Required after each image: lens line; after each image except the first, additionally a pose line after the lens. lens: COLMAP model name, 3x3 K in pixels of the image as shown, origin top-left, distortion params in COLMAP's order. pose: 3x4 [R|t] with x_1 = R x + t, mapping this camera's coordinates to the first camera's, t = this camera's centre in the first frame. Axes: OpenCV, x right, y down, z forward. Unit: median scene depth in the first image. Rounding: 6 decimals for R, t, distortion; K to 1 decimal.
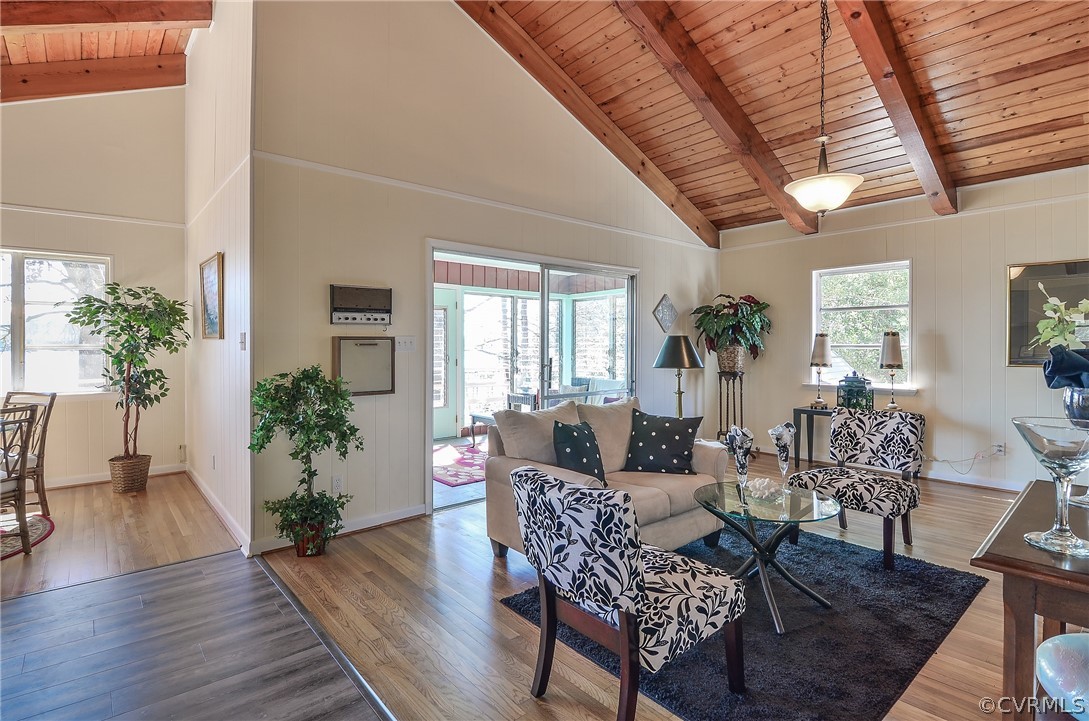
lens RADIAL K [[540.2, 0, 540.9], [0, 540.2, 343.4], [0, 0, 1]] dist [-0.014365, -0.000943]
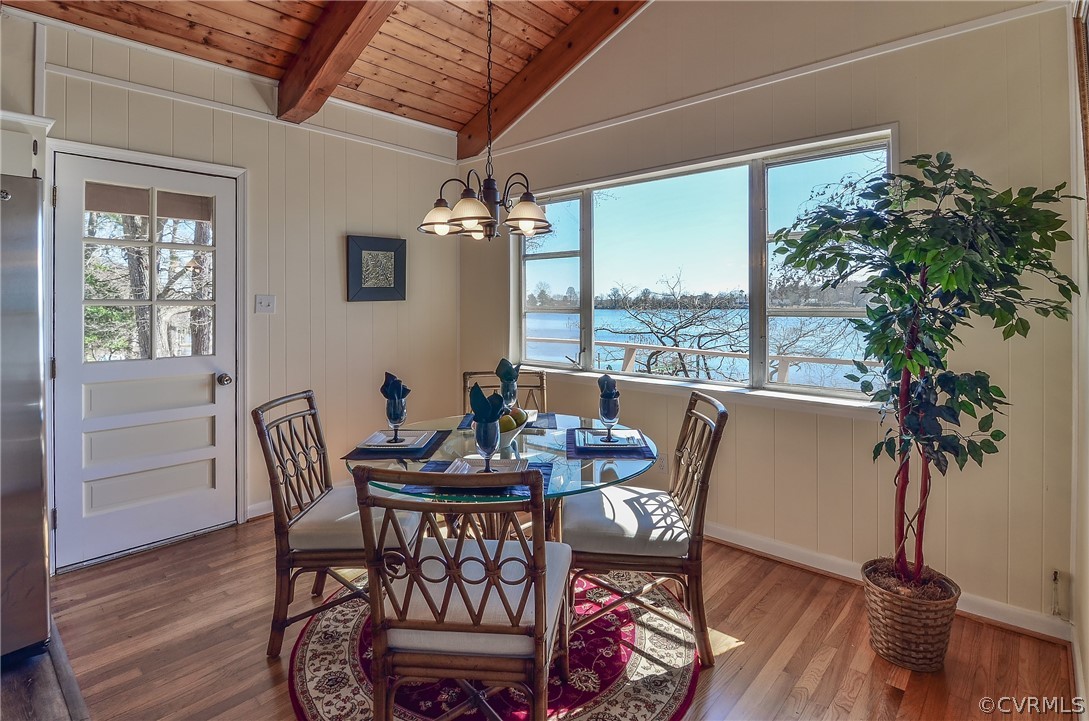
lens RADIAL K [[540.7, 0, 520.7], [0, 540.7, 304.2], [0, 0, 1]] dist [-0.026448, -0.000406]
pose [[0.119325, 0.002889, -0.992851, -0.380471], [0.001611, 0.999994, 0.003104, -0.004328], [0.992854, -0.001970, 0.119320, 0.634968]]
